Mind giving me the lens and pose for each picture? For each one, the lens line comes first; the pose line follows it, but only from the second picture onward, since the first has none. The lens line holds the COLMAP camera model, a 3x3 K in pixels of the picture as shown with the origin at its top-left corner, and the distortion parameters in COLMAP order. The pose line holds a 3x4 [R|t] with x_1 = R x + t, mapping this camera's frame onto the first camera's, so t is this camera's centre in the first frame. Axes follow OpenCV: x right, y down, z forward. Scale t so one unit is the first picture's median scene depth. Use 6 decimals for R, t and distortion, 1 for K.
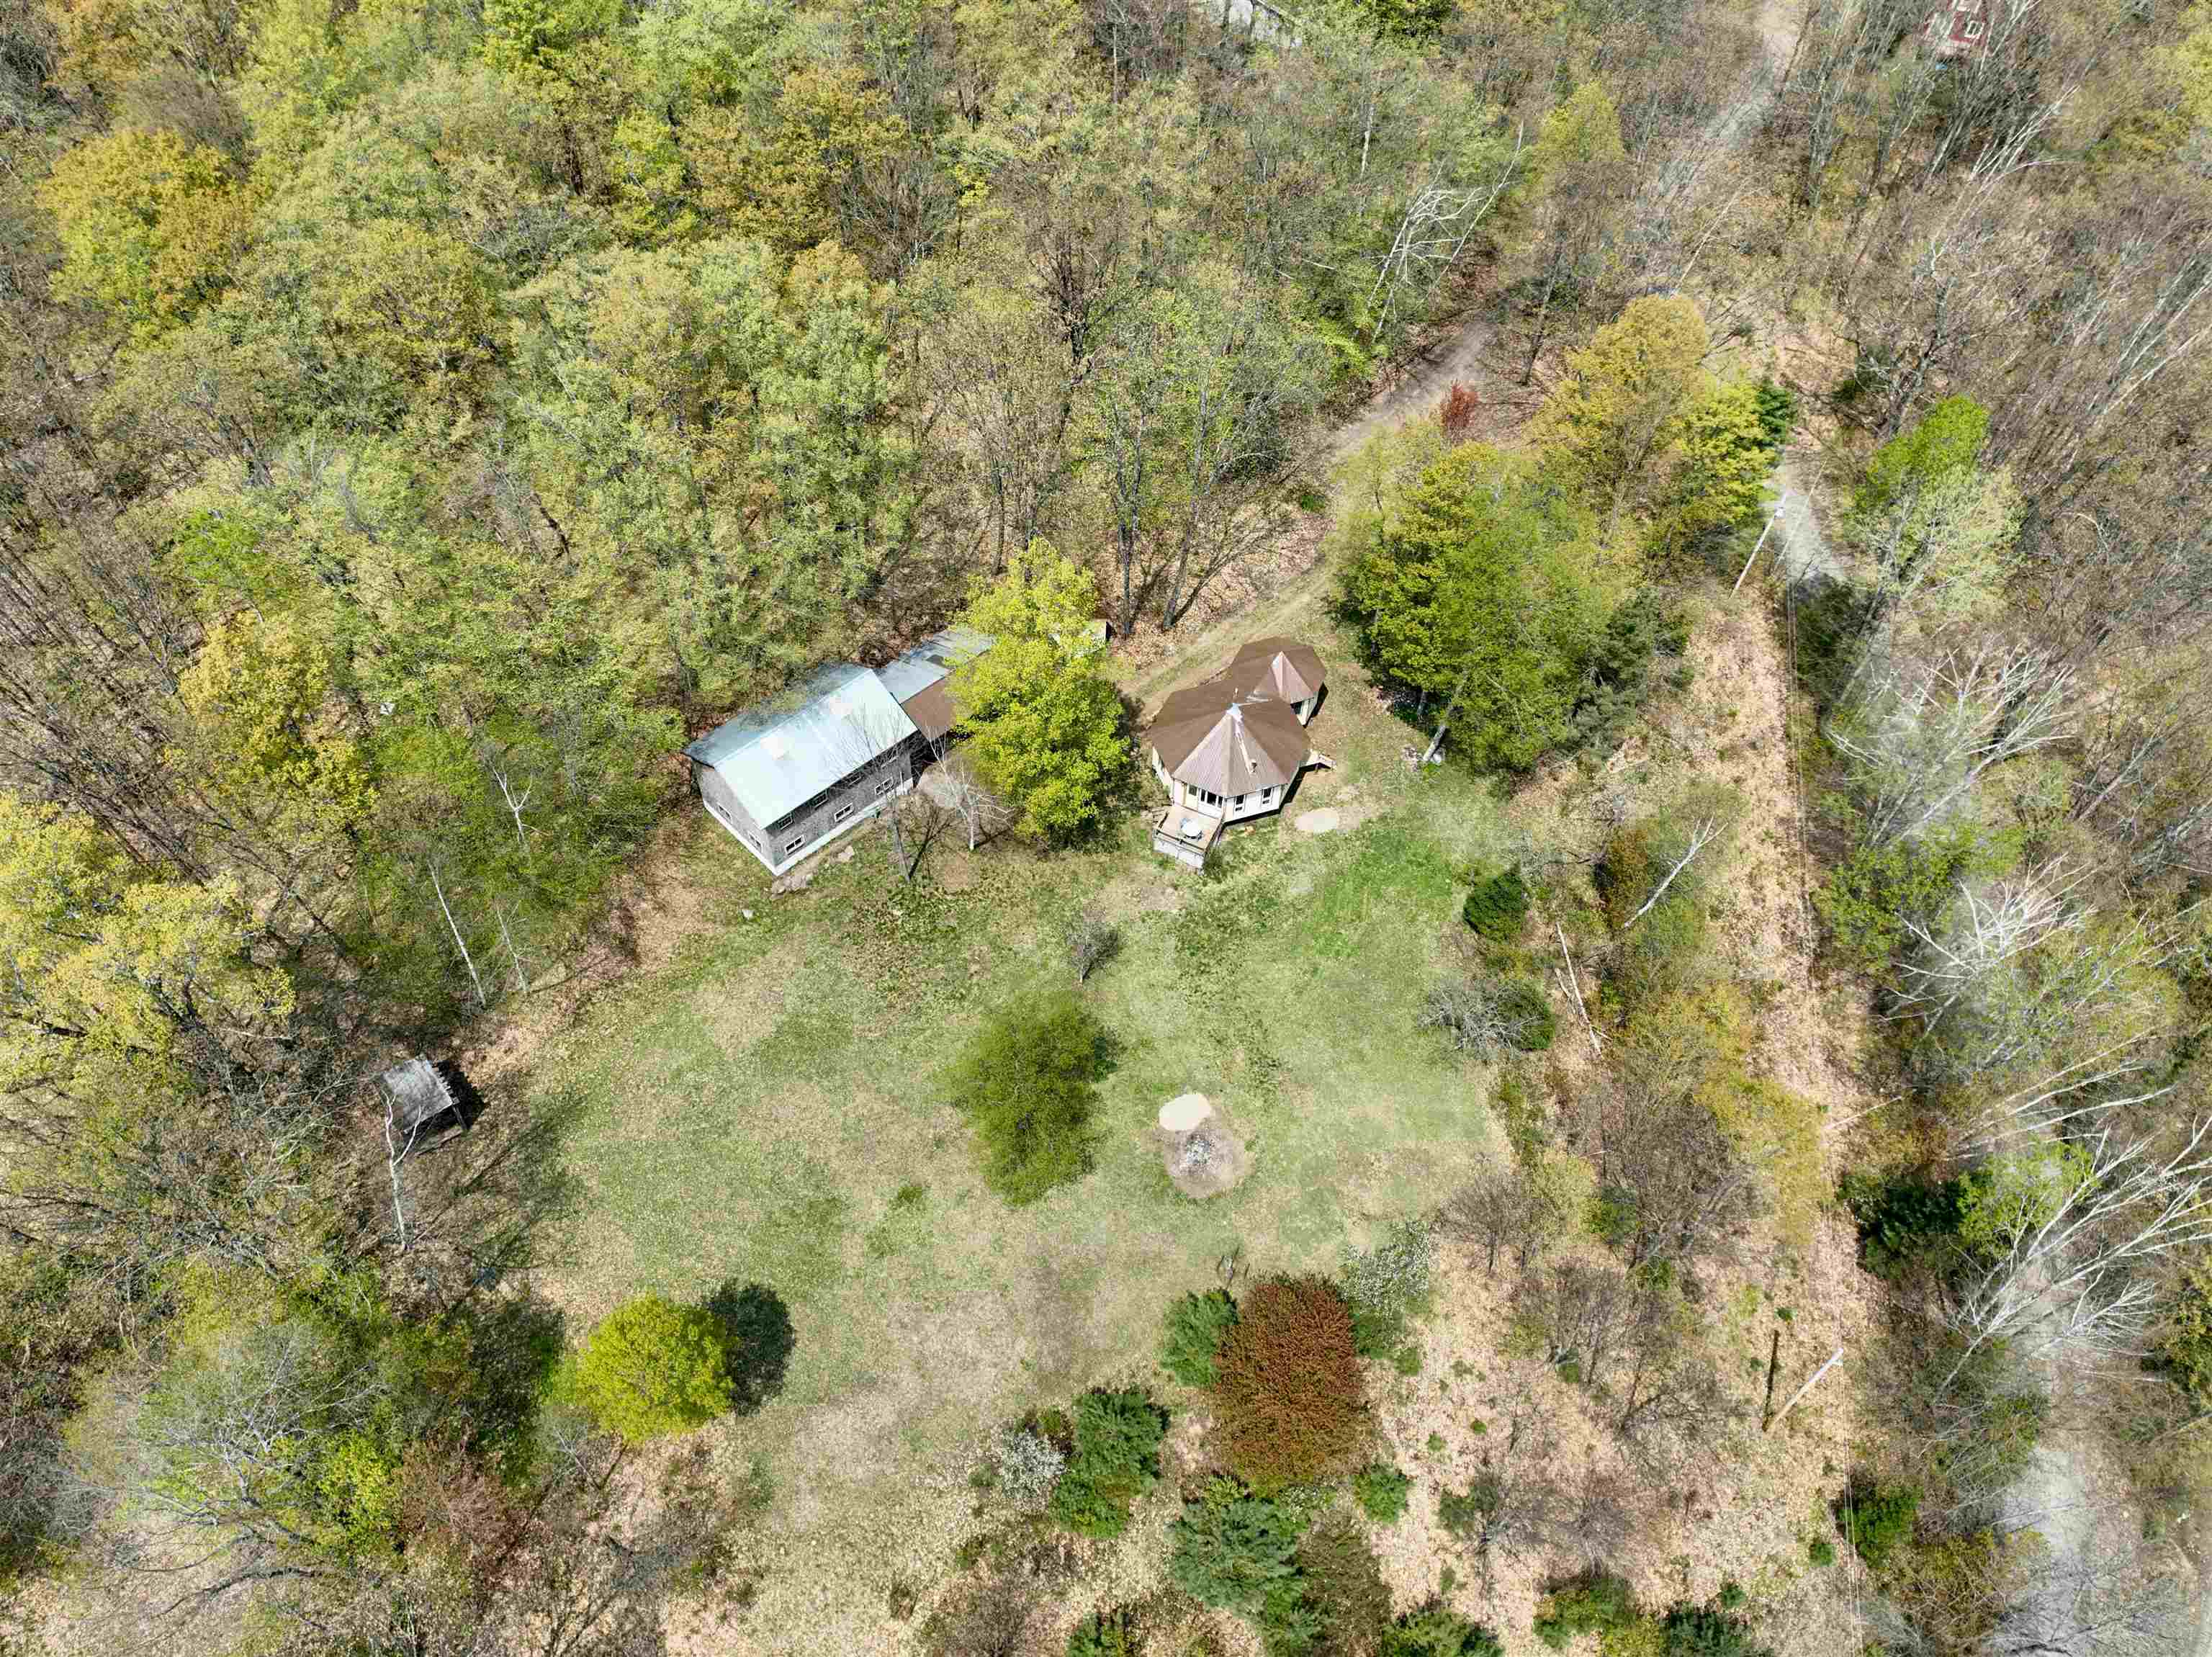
lens RADIAL K [[1488.6, 0, 1105.0], [0, 1488.6, 780.8], [0, 0, 1]] dist [-0.004062, 0.003387]
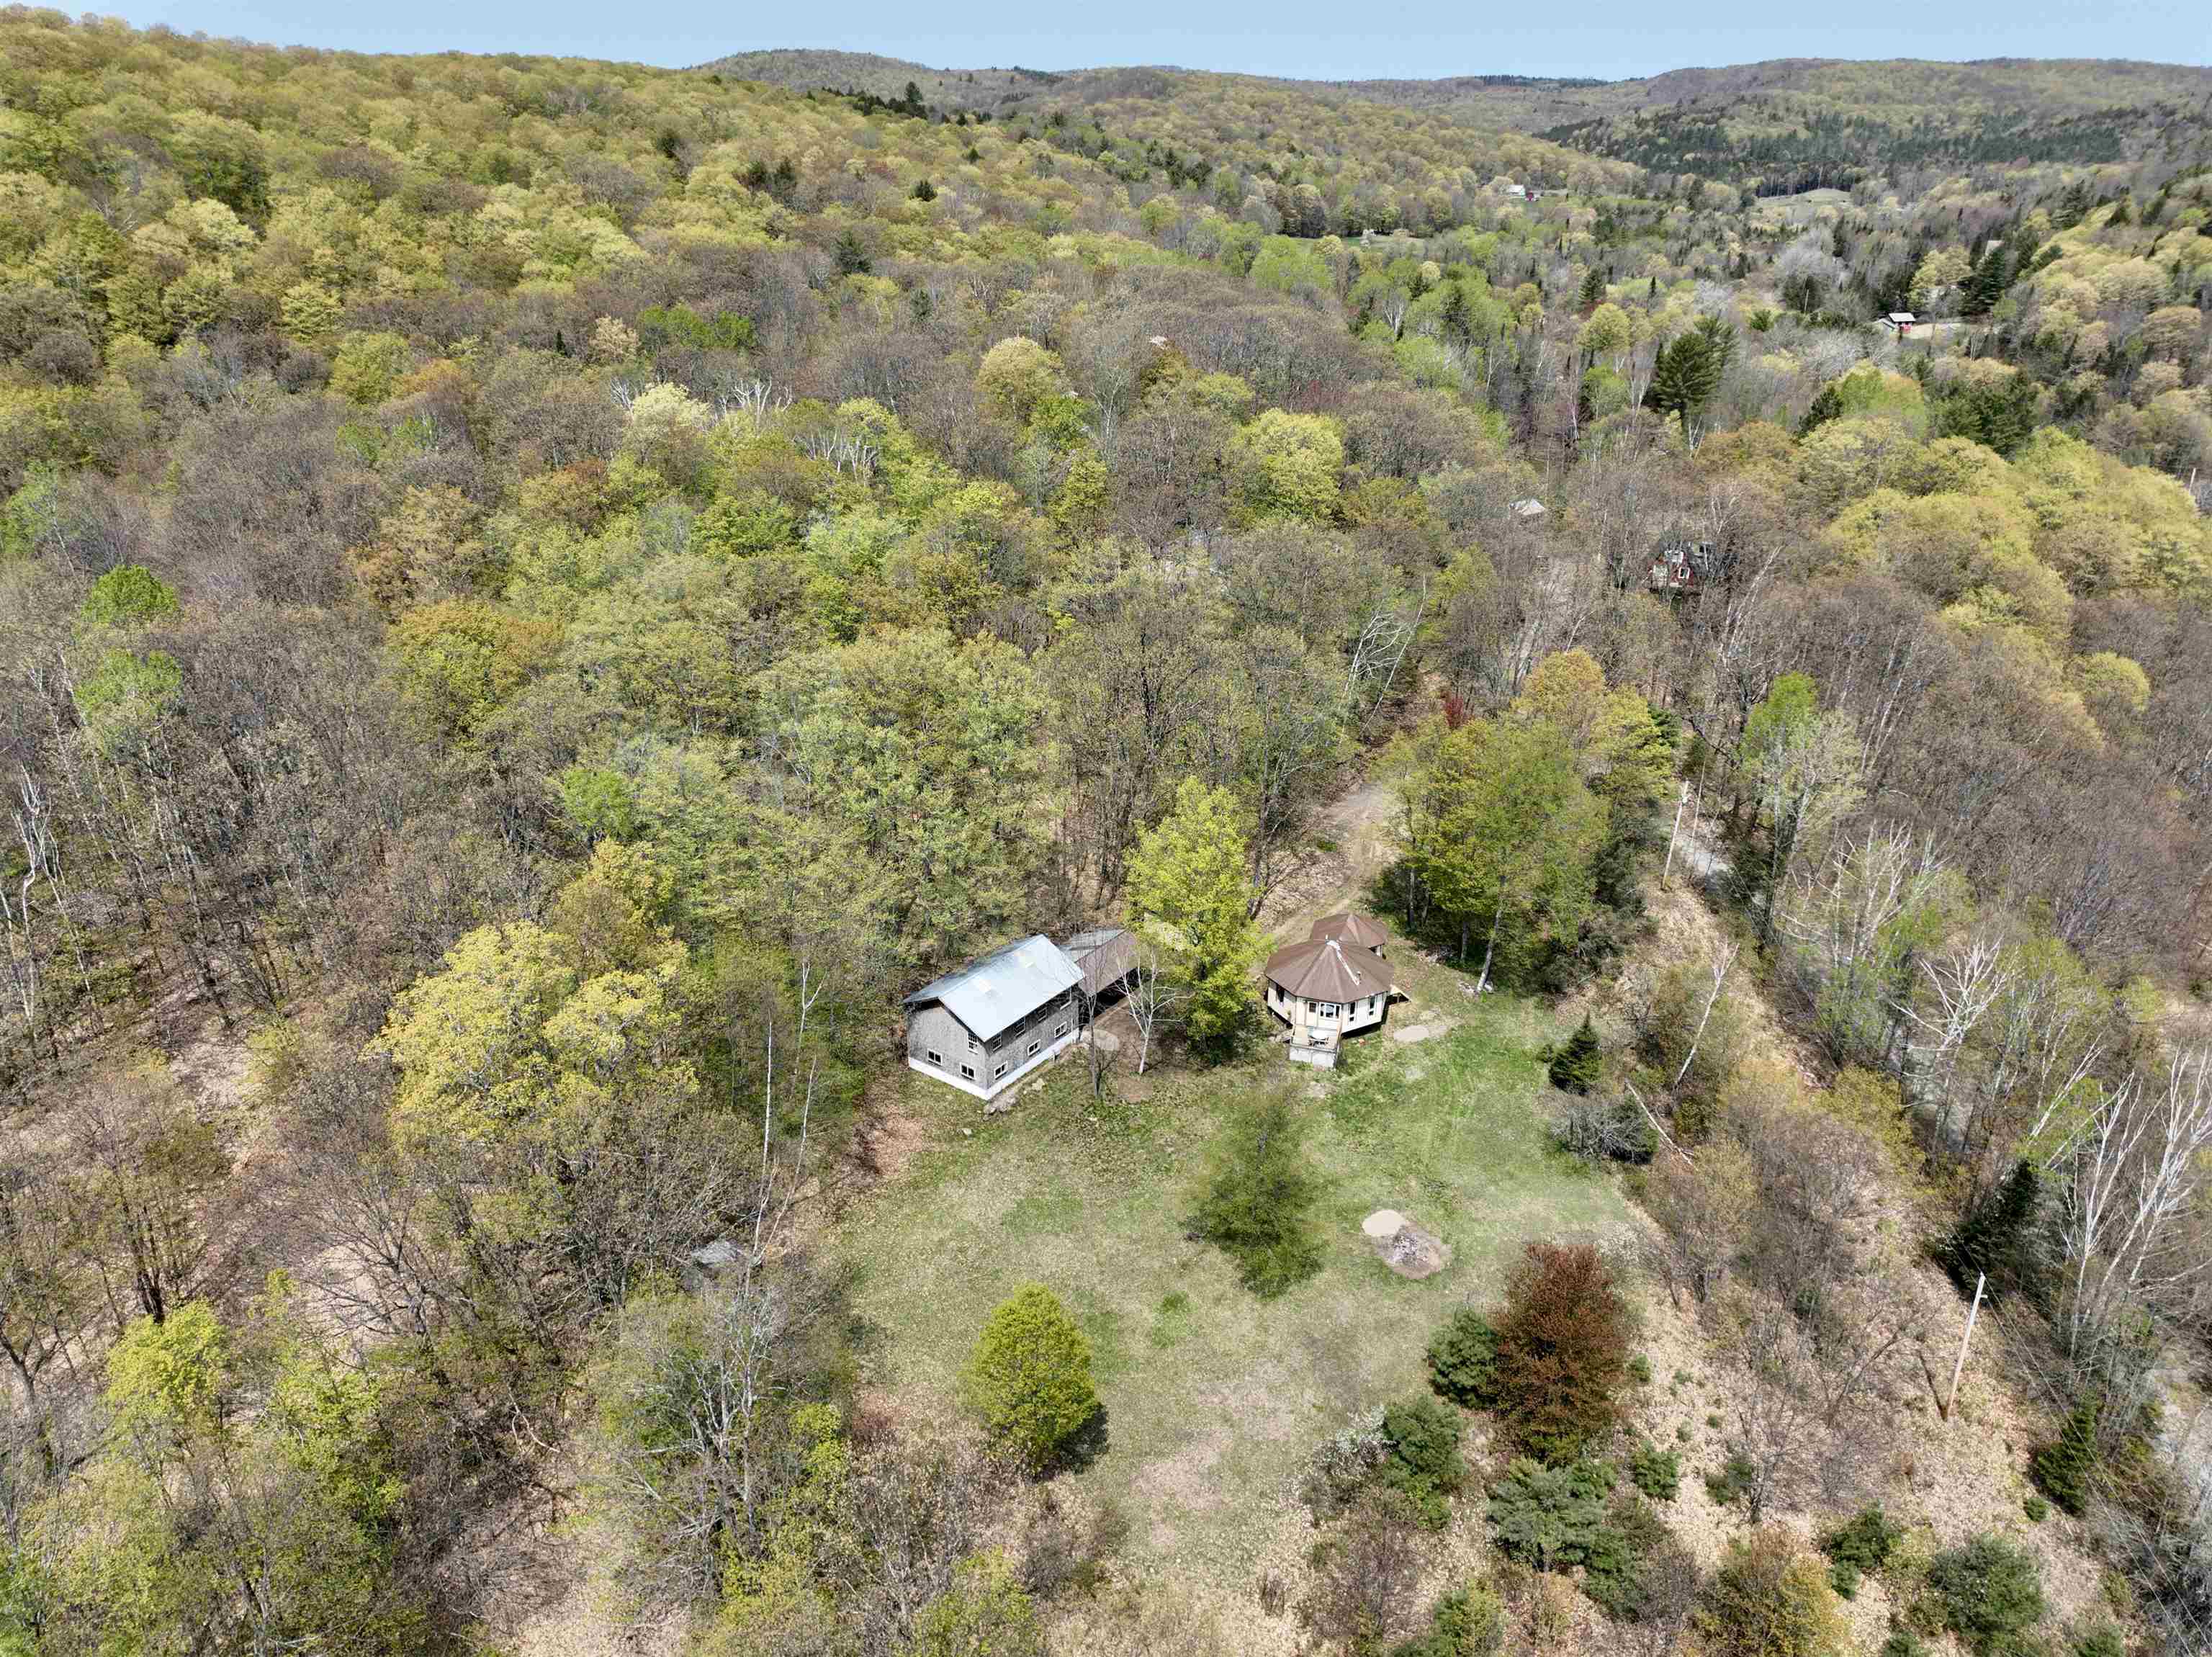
lens RADIAL K [[1488.6, 0, 1105.0], [0, 1488.6, 780.8], [0, 0, 1]] dist [-0.004062, 0.003387]
pose [[0.987168, -0.077637, 0.139543, -0.282141], [0.132851, 0.884150, -0.447916, 0.390401], [-0.088602, 0.460707, 0.883119, -0.155502]]
